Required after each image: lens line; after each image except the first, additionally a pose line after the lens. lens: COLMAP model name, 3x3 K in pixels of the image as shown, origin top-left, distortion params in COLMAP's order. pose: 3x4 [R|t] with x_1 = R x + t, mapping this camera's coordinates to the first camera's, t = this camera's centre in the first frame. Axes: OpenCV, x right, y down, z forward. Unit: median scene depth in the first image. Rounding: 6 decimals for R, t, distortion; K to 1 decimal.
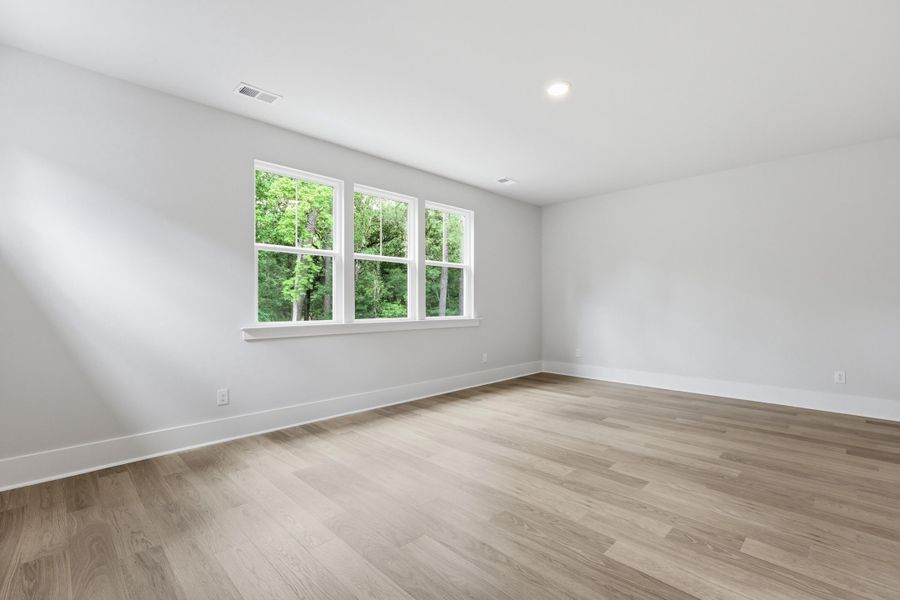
lens RADIAL K [[389.4, 0, 447.6], [0, 389.4, 300.4], [0, 0, 1]] dist [0.009163, -0.000544]
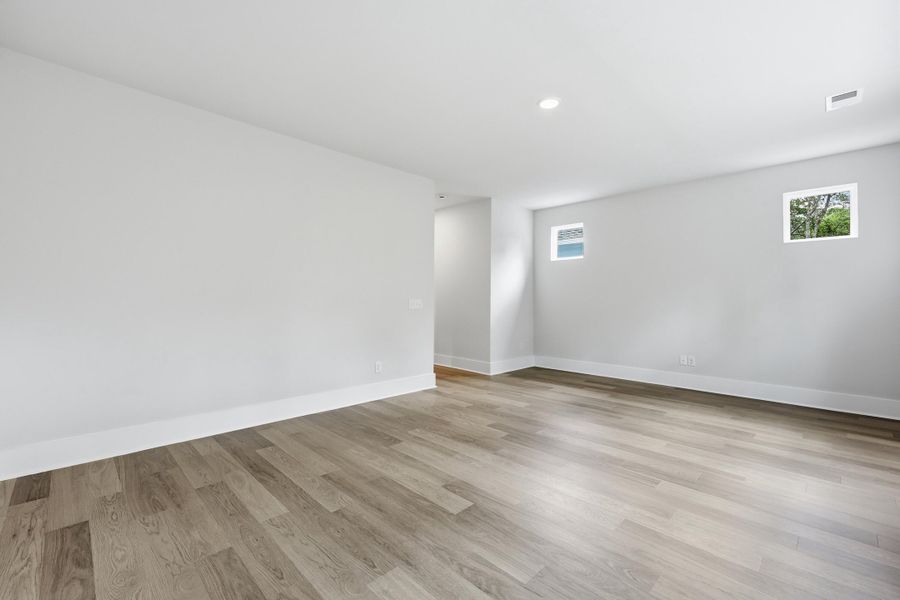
lens RADIAL K [[367.9, 0, 451.2], [0, 367.9, 295.6], [0, 0, 1]] dist [0.011131, -0.000153]
pose [[-0.999850, -0.005131, -0.016527, 0.600246], [-0.004946, 0.999925, -0.011231, 0.002729], [0.016584, -0.011148, -0.999800, 2.115898]]
